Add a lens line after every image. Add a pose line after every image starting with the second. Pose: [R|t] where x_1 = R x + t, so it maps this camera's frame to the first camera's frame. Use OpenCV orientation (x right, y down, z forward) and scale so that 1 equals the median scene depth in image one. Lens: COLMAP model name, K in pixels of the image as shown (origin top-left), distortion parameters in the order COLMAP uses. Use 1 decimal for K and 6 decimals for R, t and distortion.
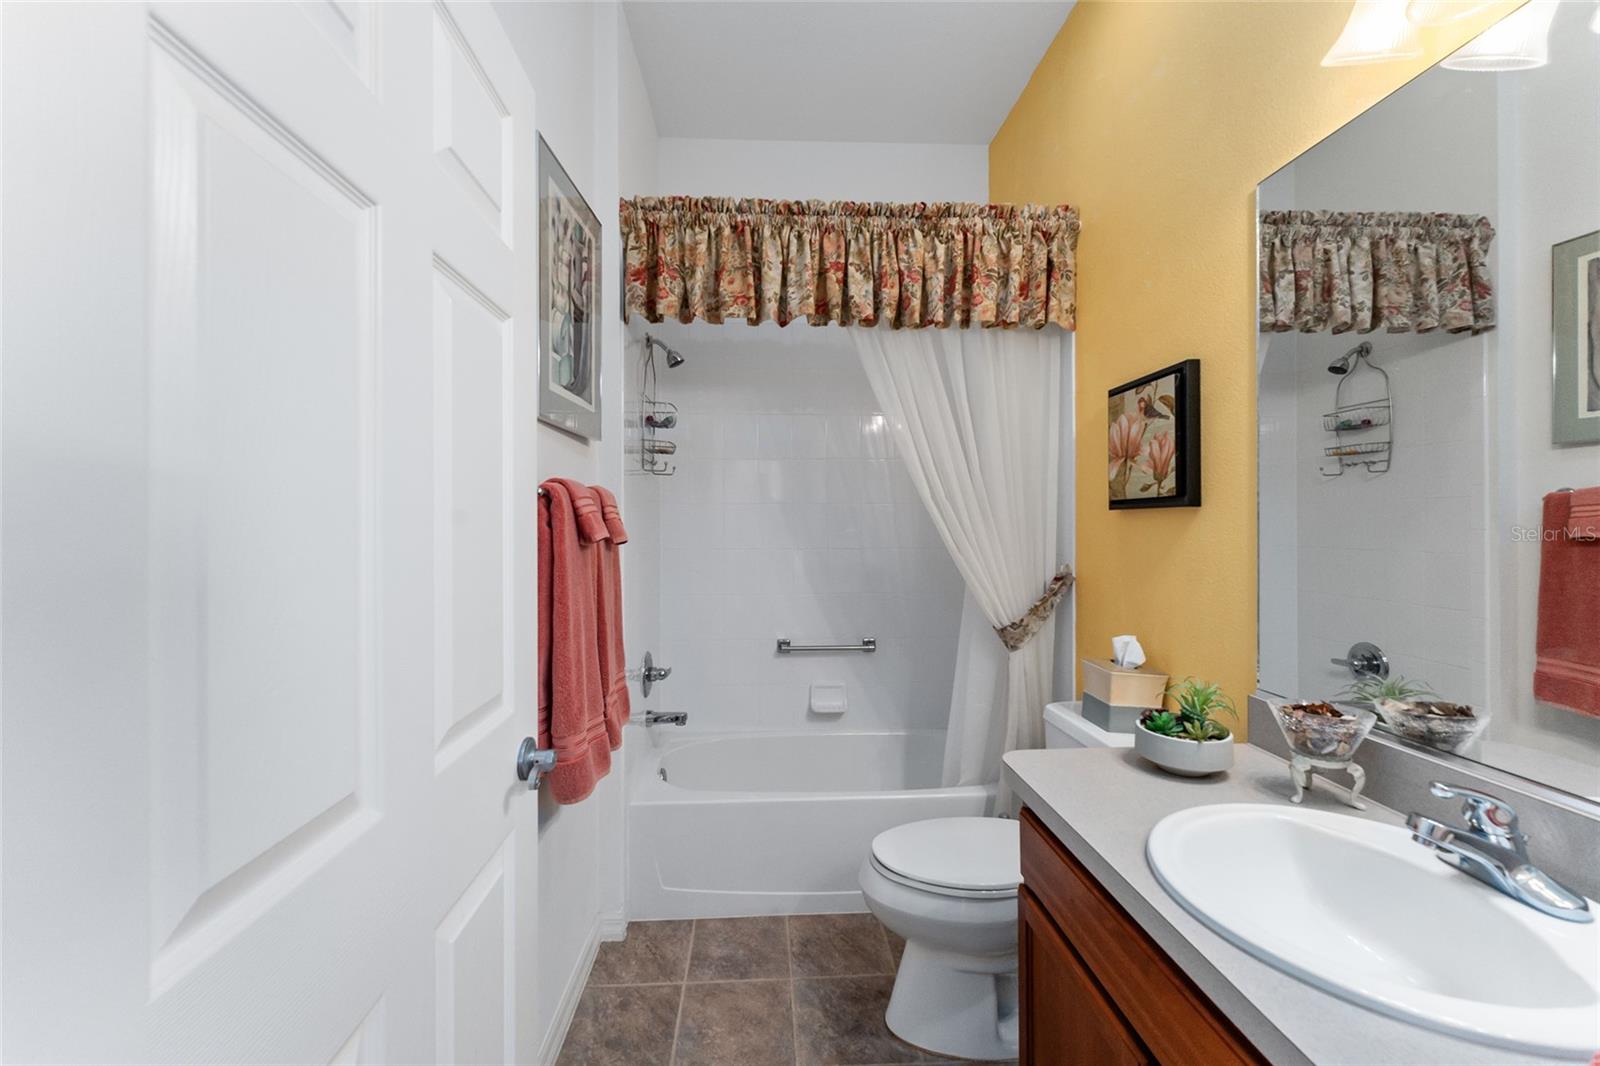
lens RADIAL K [[638.3, 0, 796.5], [0, 638.3, 522.2], [0, 0, 1]] dist [-0.000304, 0.000098]
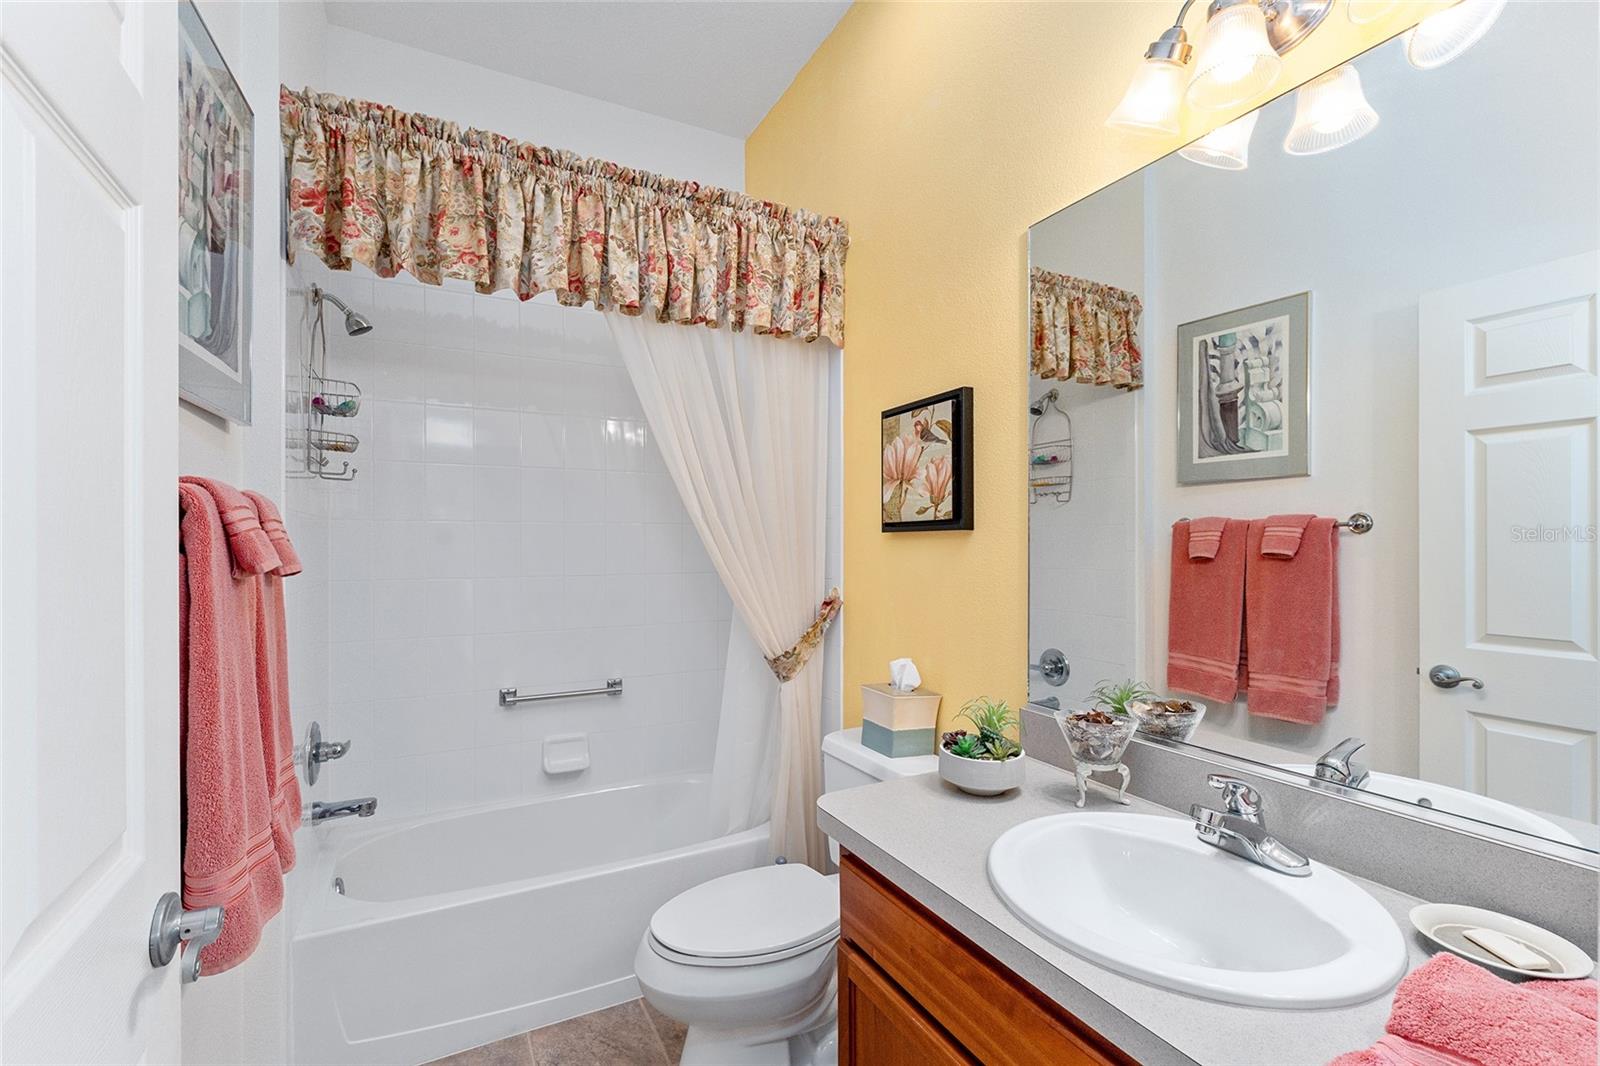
lens RADIAL K [[689.8, 0, 790.2], [0, 689.8, 544.4], [0, 0, 1]] dist [-0.002668, -0.001449]
pose [[0.912171, 0.001377, 0.409808, -0.072070], [-0.001790, 0.999998, 0.000624, -0.001033], [-0.409807, -0.001303, 0.912171, 0.074592]]
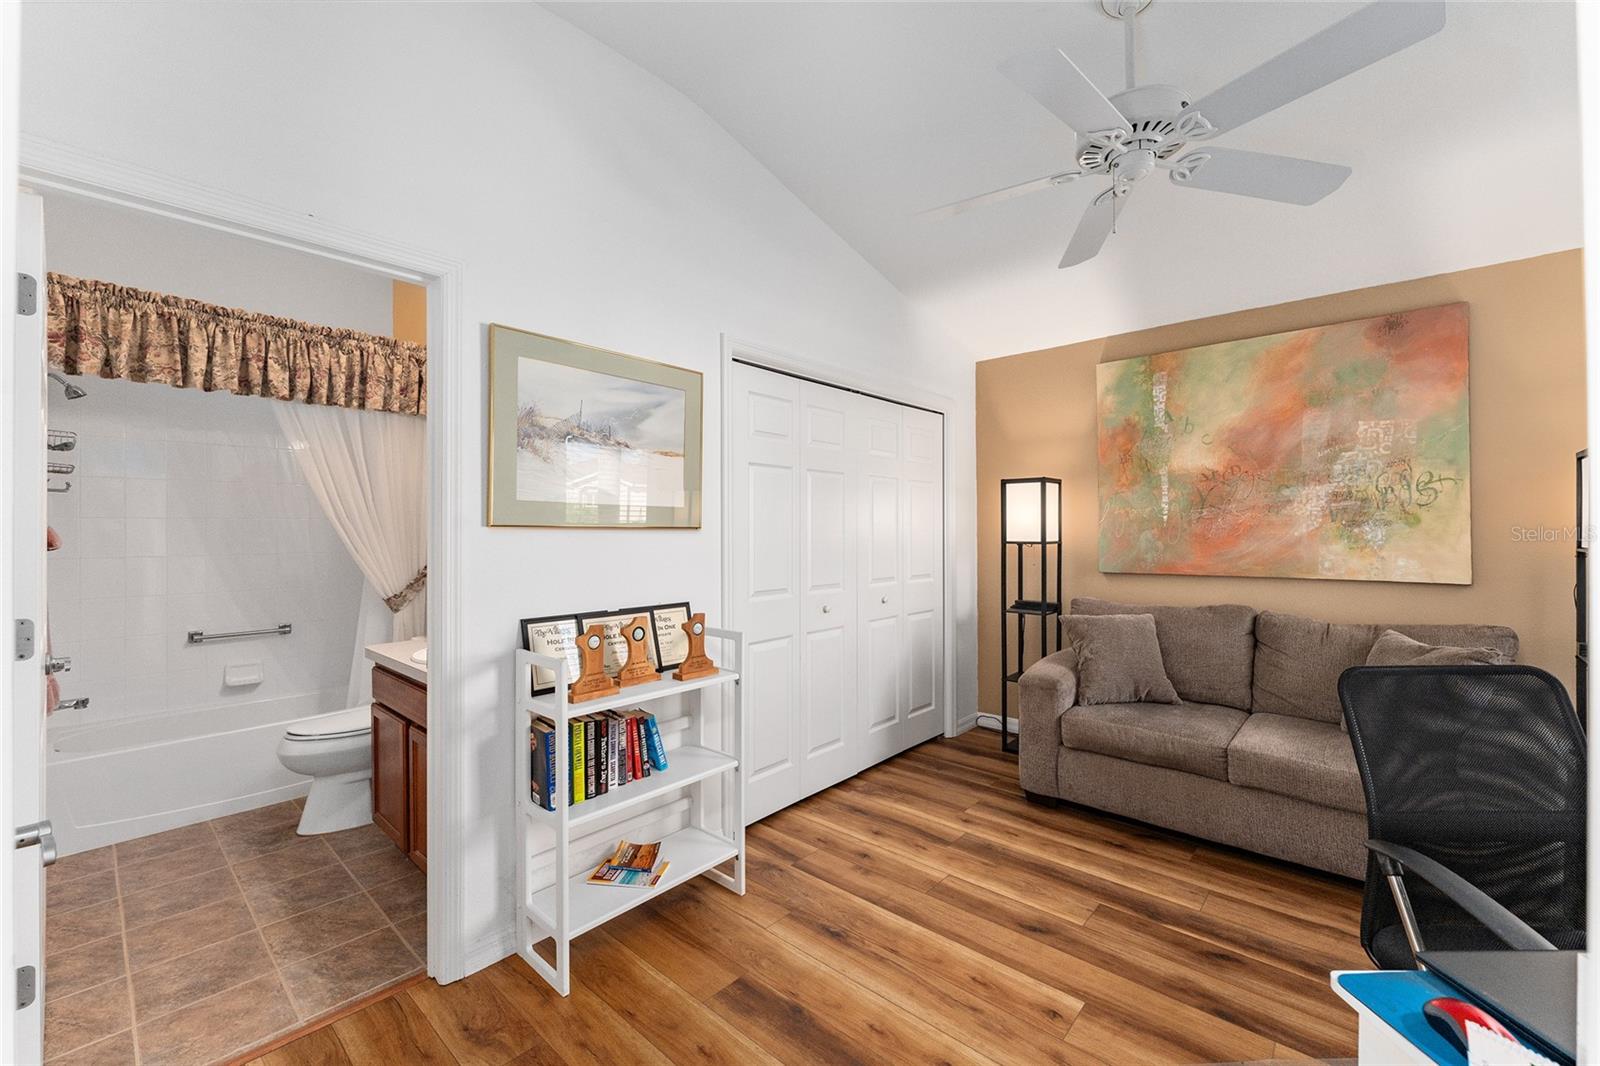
lens RADIAL K [[638.3, 0, 778.3], [0, 638.3, 527.5], [0, 0, 1]] dist [-0.000304, 0.000098]
pose [[0.716699, 0.003513, 0.697374, -0.100170], [0.002784, 0.999965, -0.007898, 0.002062], [-0.697377, 0.007602, 0.716664, -0.869887]]
